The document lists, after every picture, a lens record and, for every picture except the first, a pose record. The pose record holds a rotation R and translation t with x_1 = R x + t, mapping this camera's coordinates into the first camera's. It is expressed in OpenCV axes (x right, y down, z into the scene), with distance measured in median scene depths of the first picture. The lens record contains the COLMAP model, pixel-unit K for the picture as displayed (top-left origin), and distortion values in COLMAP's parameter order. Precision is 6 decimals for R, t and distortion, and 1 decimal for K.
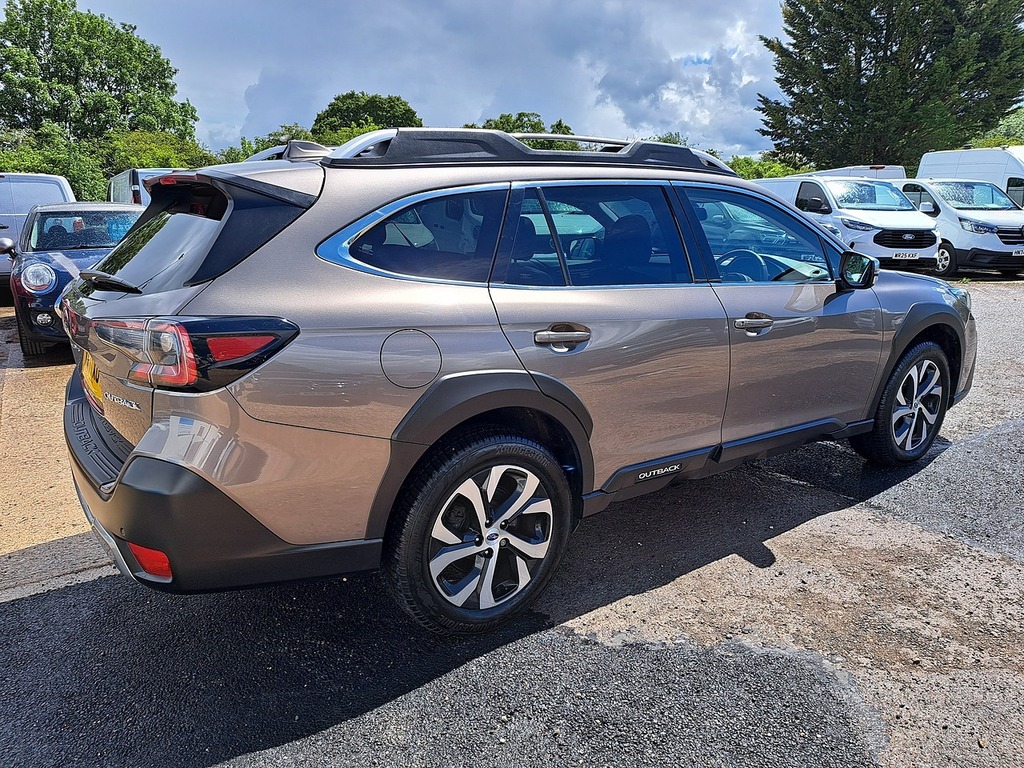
lens RADIAL K [[745.8, 0, 506.4], [0, 745.8, 383.2], [0, 0, 1]] dist [0.058682, -0.056176]
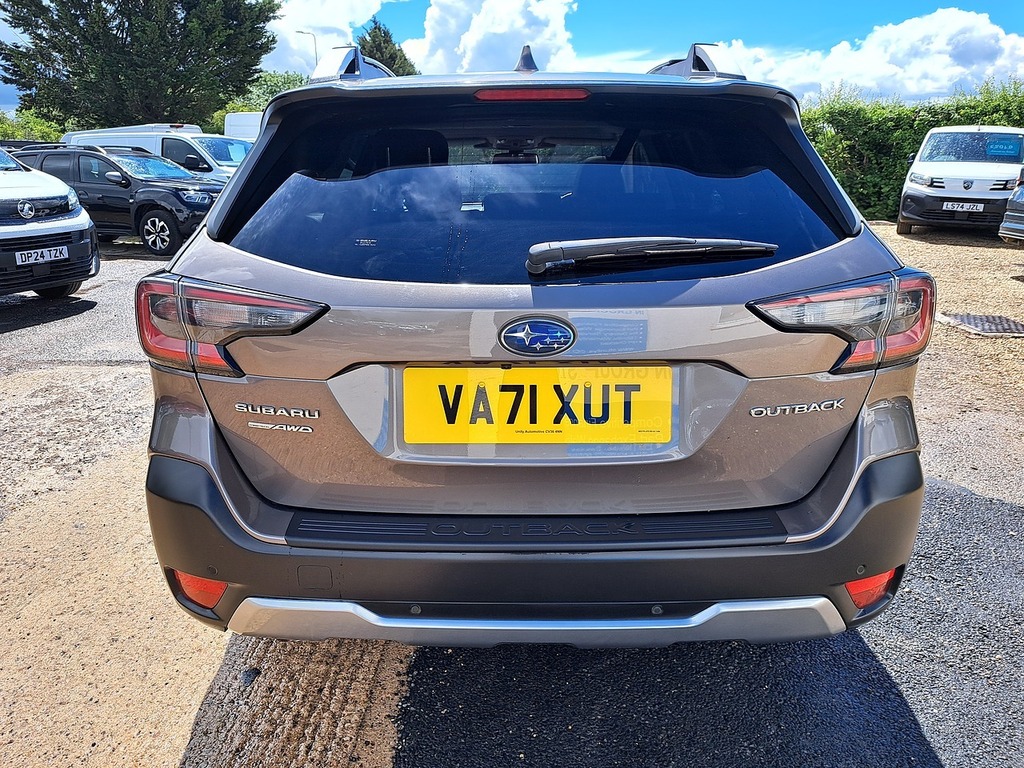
lens RADIAL K [[745.8, 0, 503.6], [0, 745.8, 388.9], [0, 0, 1]] dist [0.058682, -0.056176]
pose [[0.575356, -0.243038, 0.780959, -0.627151], [0.201234, 0.967544, 0.152850, -0.081410], [-0.792761, 0.069212, 0.605590, 0.408622]]
